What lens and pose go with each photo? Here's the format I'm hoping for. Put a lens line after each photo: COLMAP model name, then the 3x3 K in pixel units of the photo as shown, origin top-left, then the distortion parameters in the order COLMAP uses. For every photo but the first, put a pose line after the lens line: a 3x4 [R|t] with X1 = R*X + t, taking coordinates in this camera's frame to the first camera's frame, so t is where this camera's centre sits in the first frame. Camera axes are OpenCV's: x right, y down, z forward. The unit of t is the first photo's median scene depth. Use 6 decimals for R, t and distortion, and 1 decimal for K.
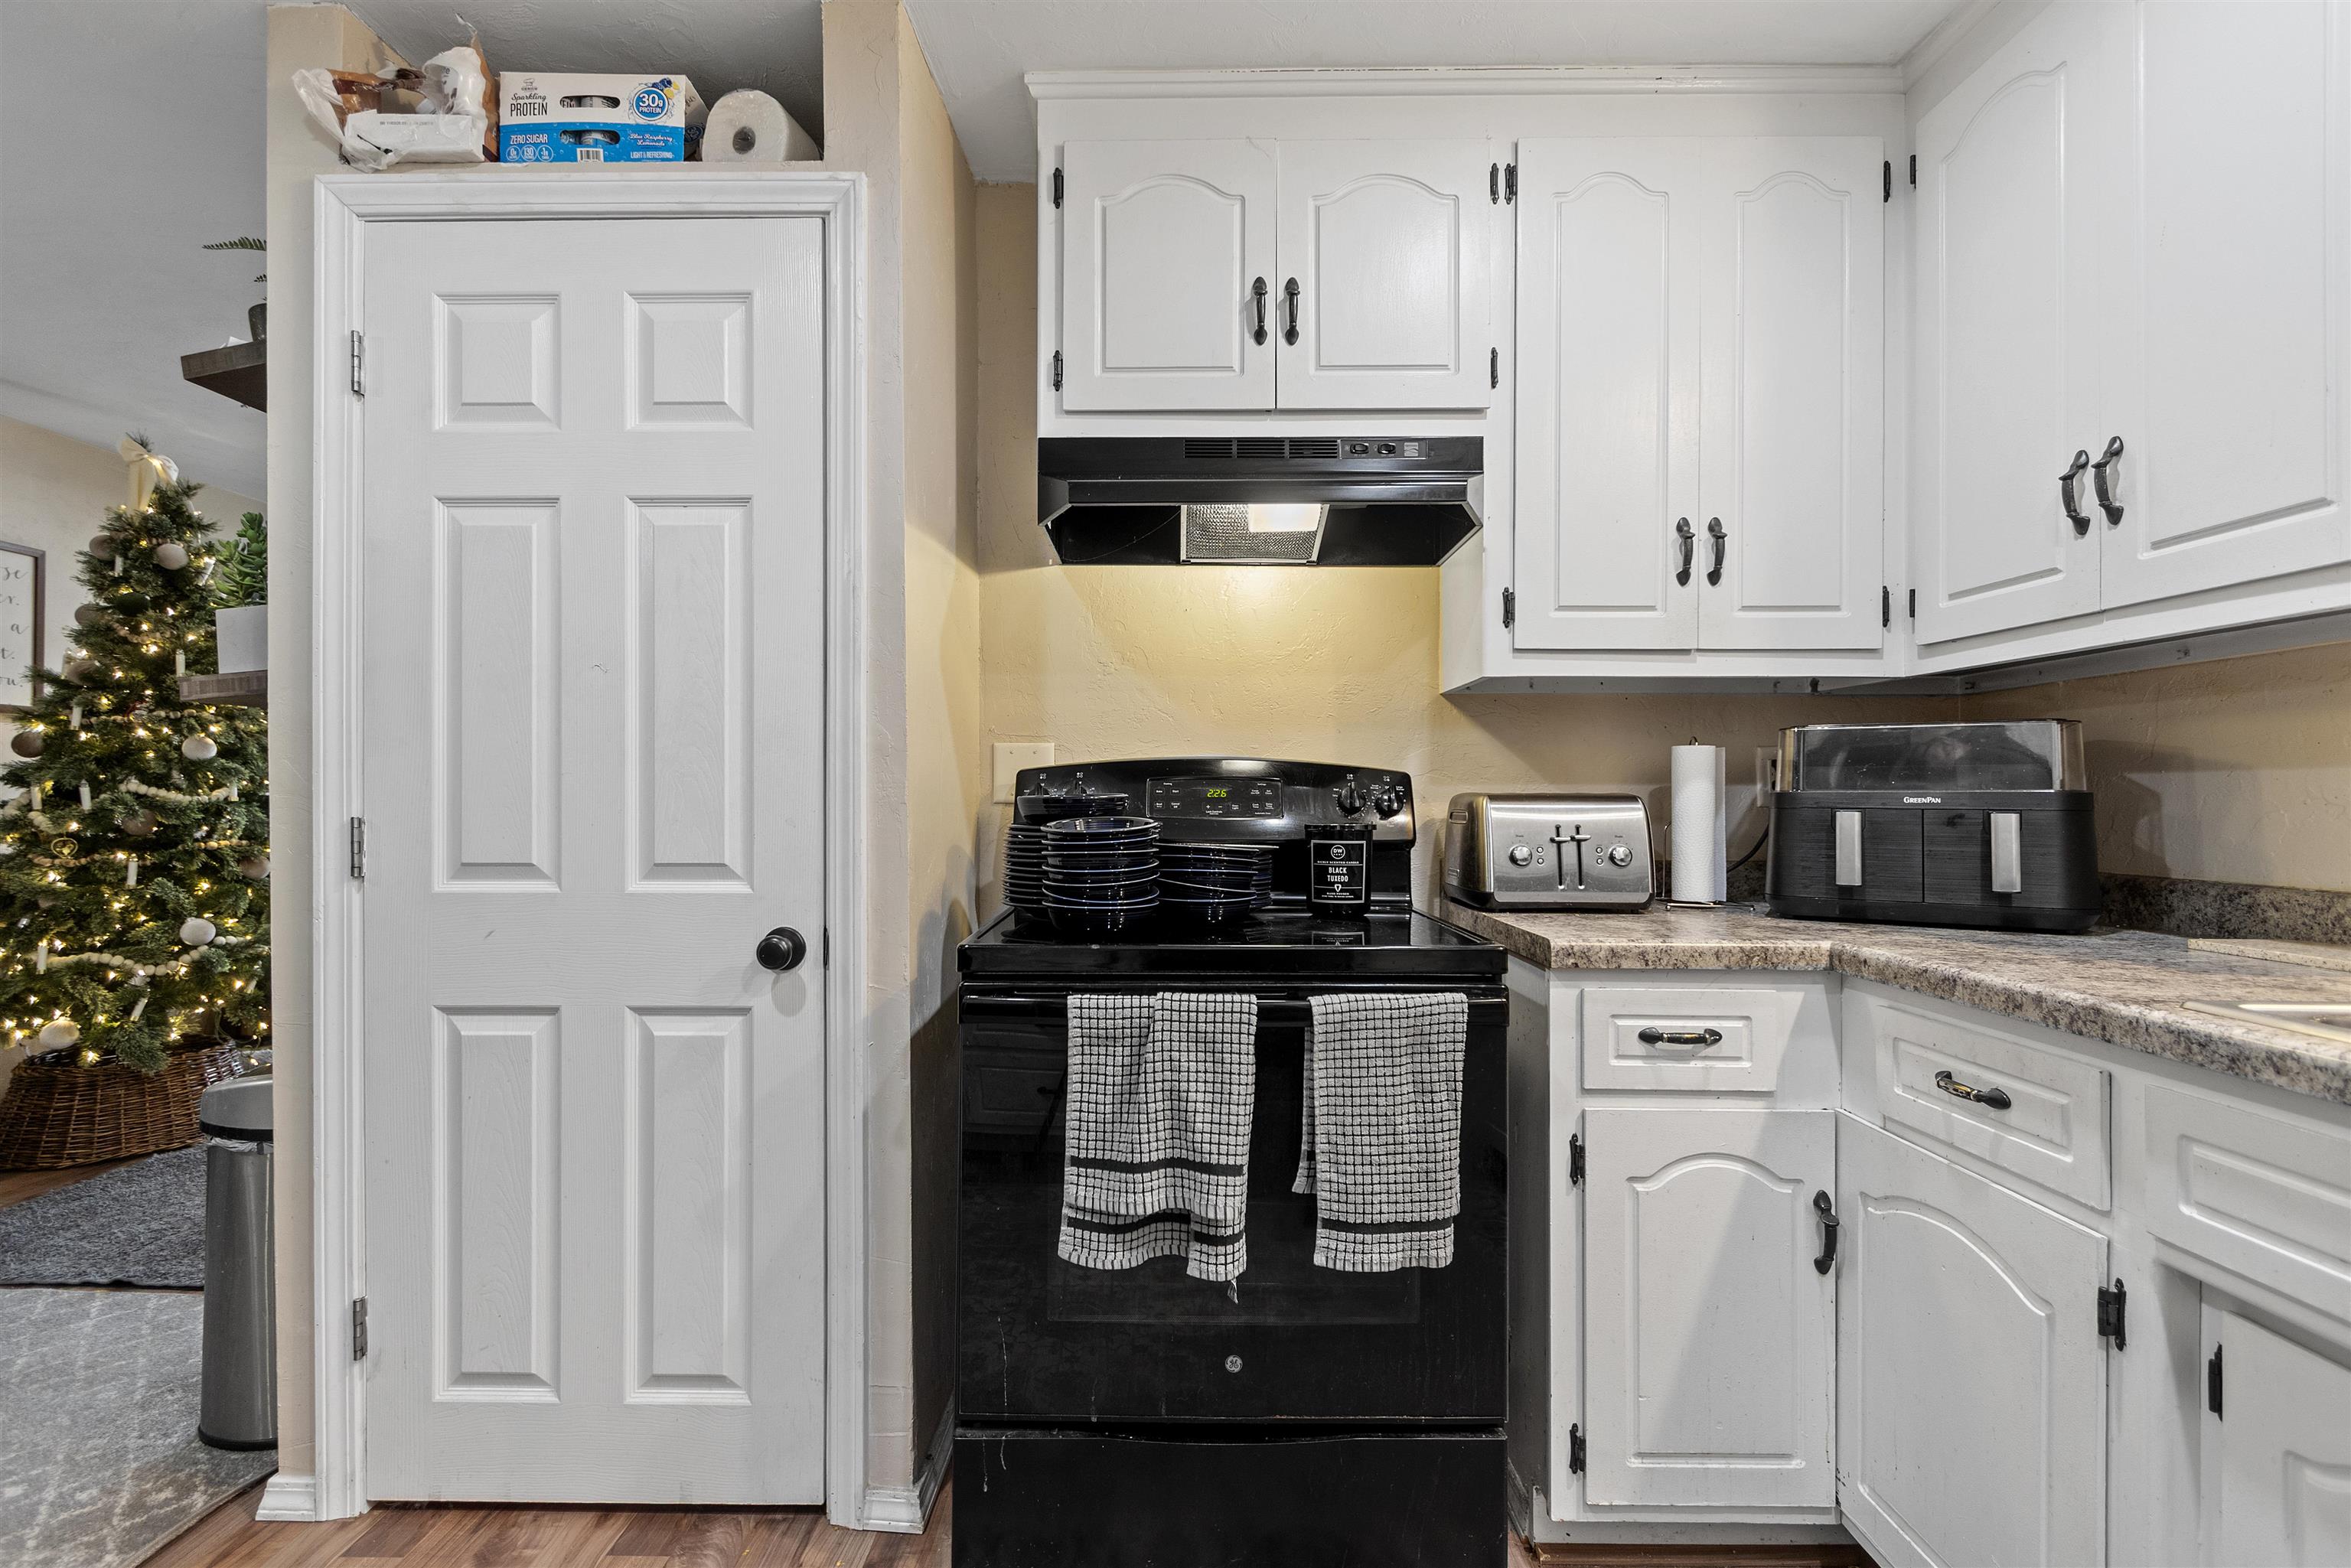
lens RADIAL K [[1092.6, 0, 1168.9], [0, 1092.6, 786.1], [0, 0, 1]] dist [0.004842, -0.001128]
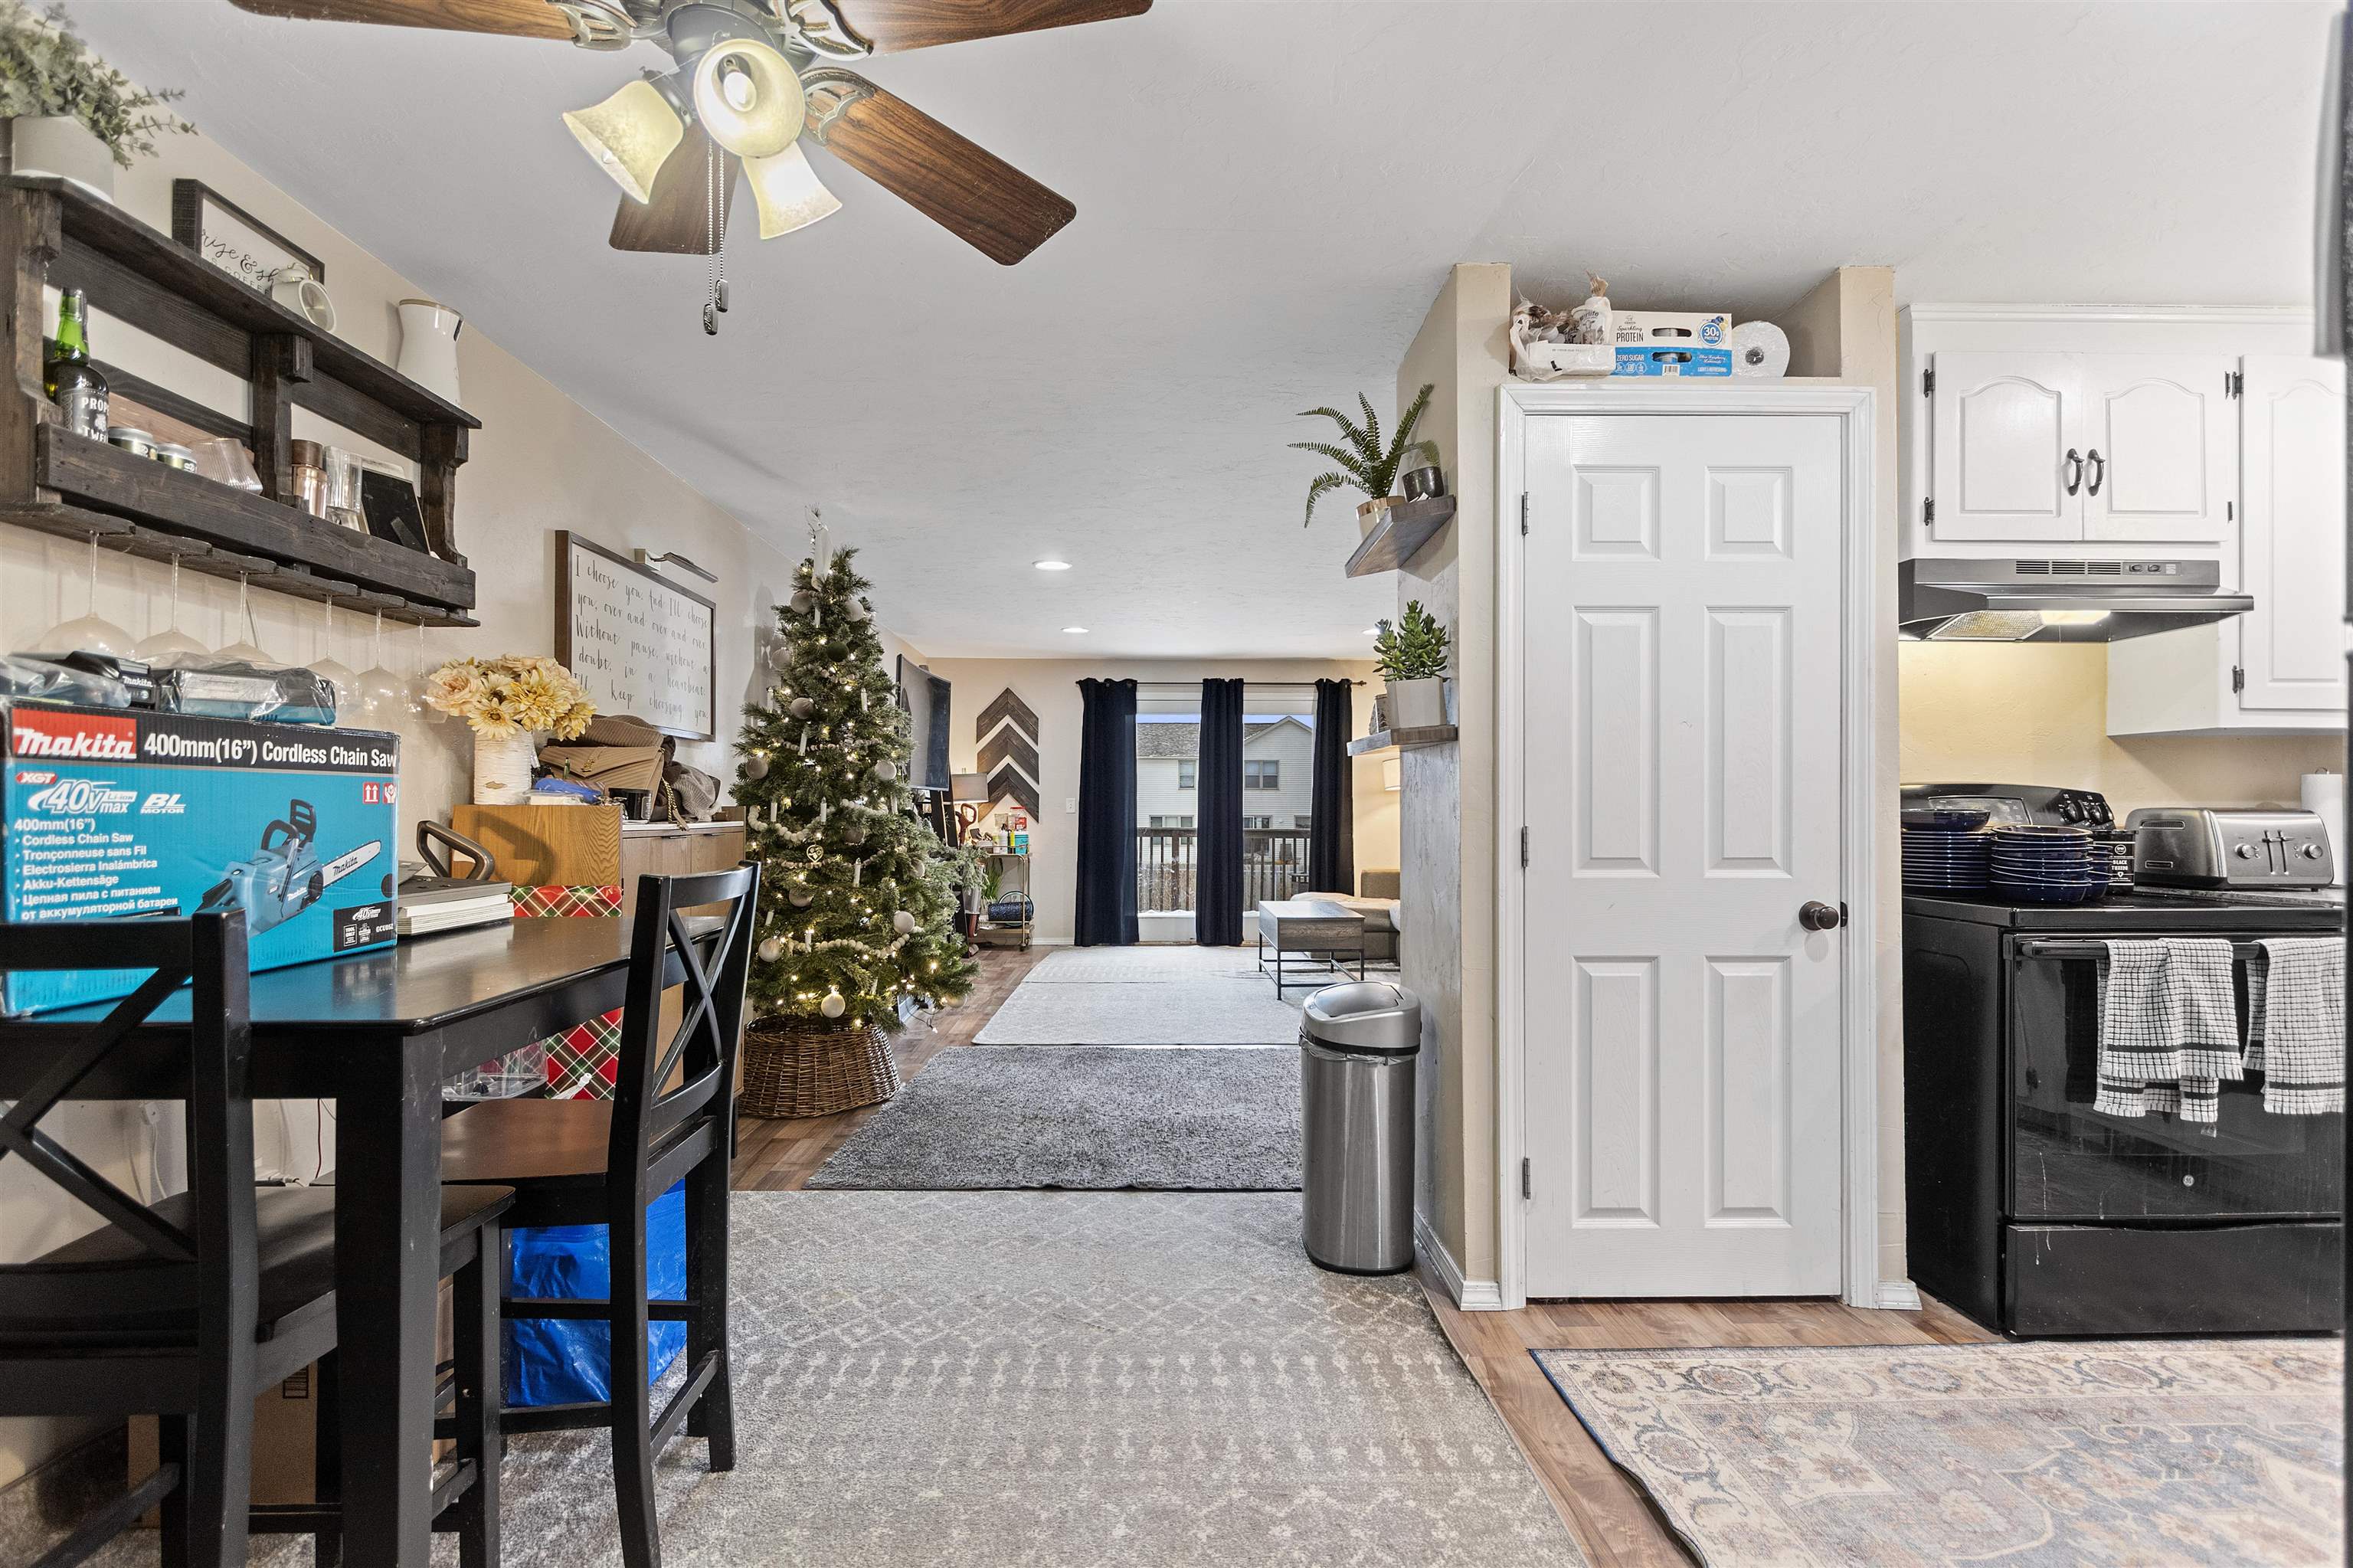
lens RADIAL K [[1085.1, 0, 1162.8], [0, 1085.1, 799.6], [0, 0, 1]] dist [0.015468, -0.008454]
pose [[0.999269, -0.001528, 0.038192, -1.272981], [0.001444, 0.999996, 0.002223, -0.010921], [-0.038195, -0.002166, 0.999268, -0.422199]]
